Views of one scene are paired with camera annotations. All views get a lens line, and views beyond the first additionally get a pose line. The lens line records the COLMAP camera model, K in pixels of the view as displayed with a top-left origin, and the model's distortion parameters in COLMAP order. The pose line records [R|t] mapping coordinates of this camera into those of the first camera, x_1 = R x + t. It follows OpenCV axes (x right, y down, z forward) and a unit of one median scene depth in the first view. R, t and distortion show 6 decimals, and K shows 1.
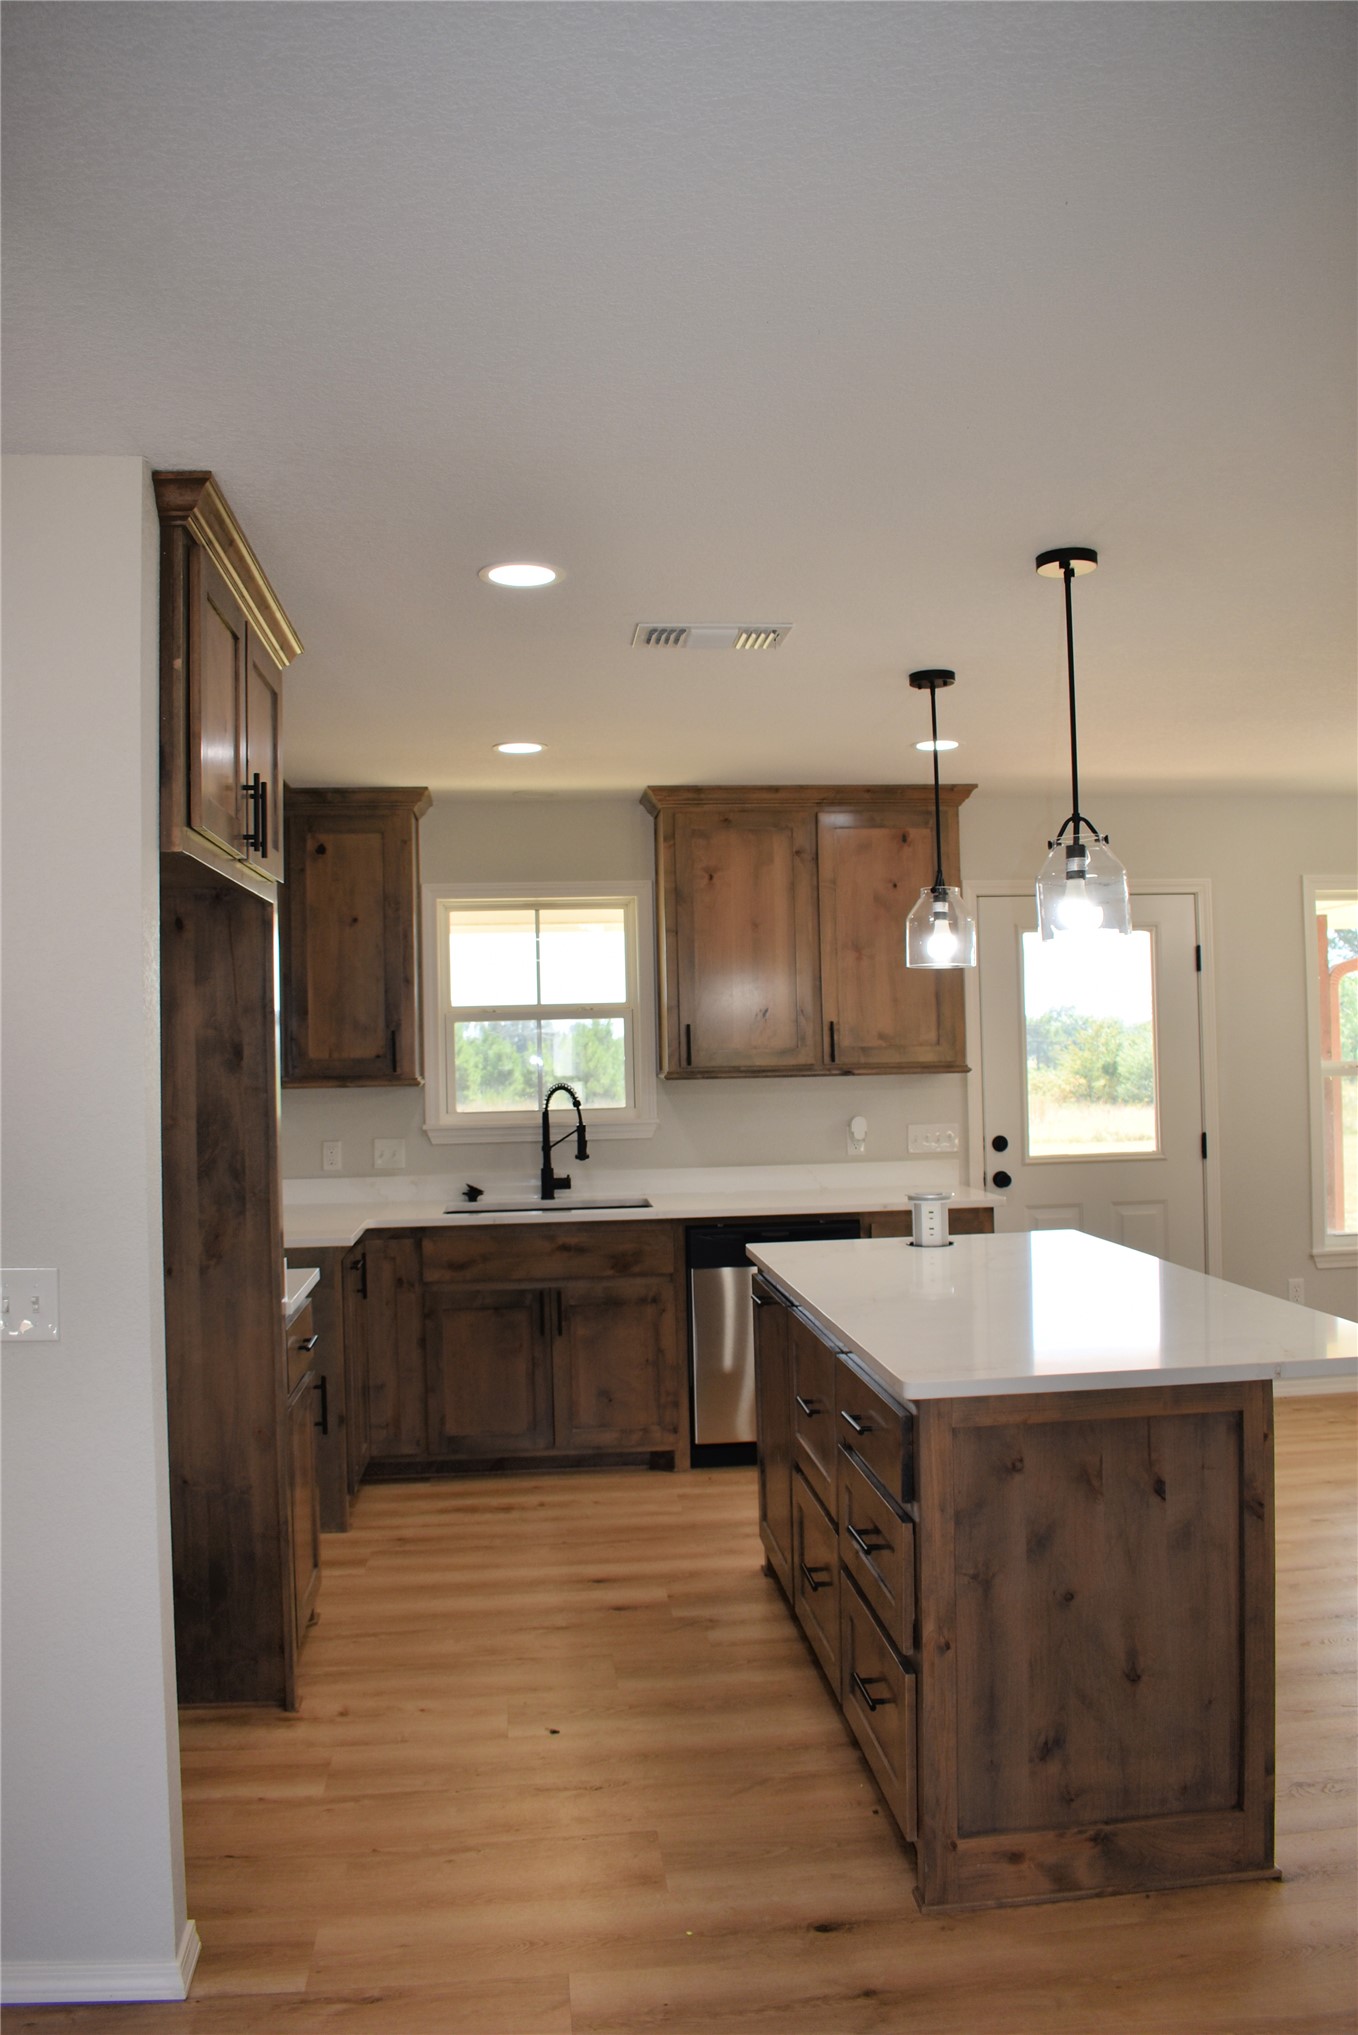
lens RADIAL K [[1593.7, 0, 679.0], [0, 1593.7, 1017.5], [0, 0, 1]] dist [-0.094960, 0.016379]
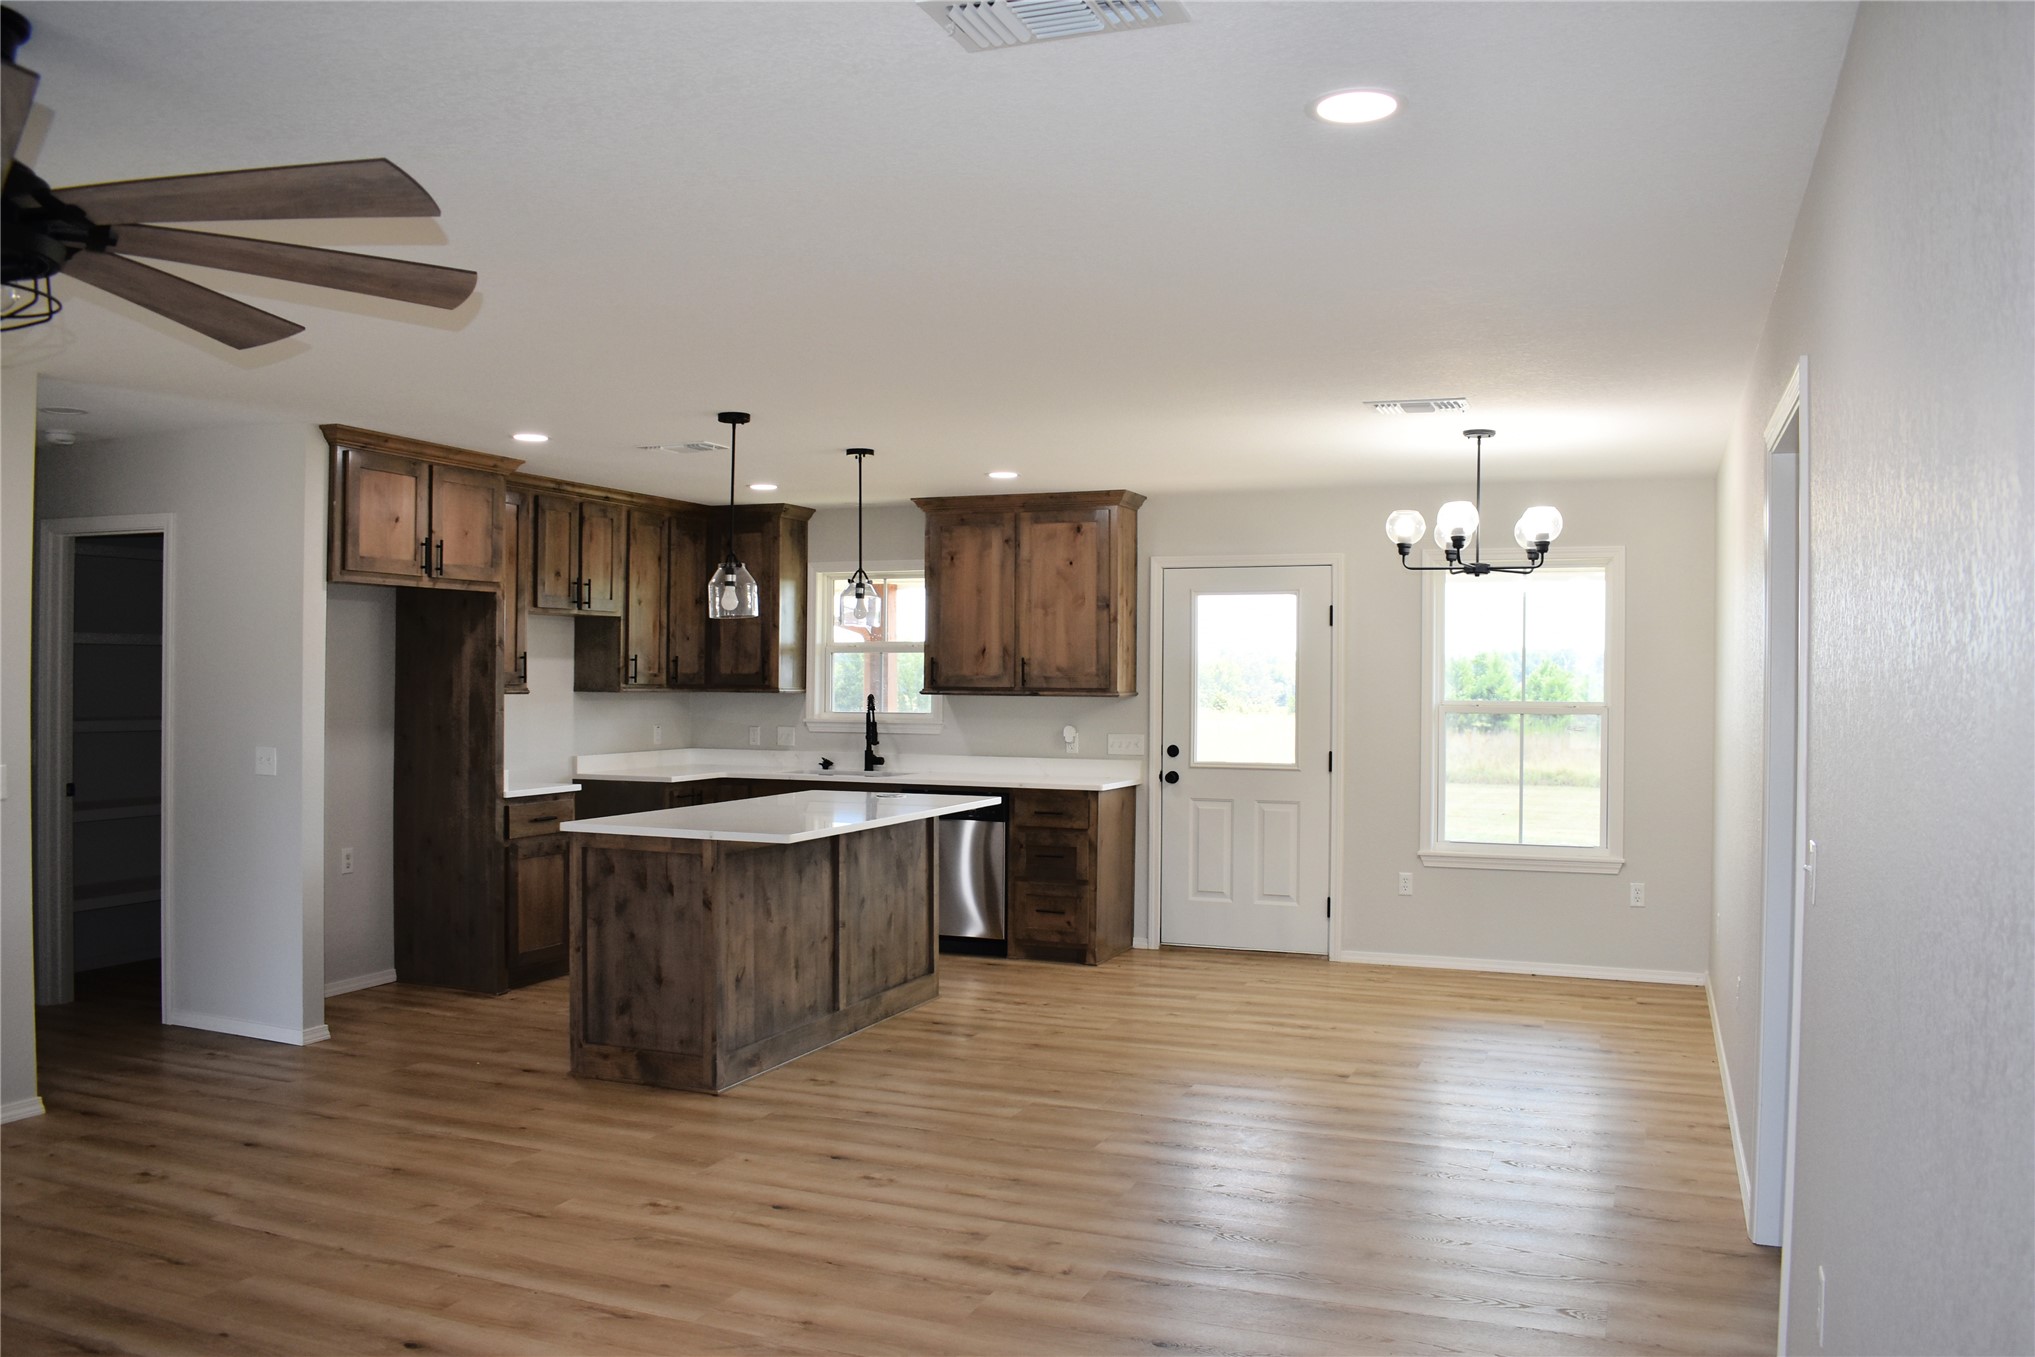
lens RADIAL K [[1593.7, 0, 1029.4], [0, 1593.7, 679.6], [0, 0, 1]] dist [-0.094960, 0.016379]
pose [[0.888598, 0.029645, -0.457729, 0.767563], [-0.019448, 0.999447, 0.026974, -0.017014], [0.458275, -0.015067, 0.888683, -0.285159]]
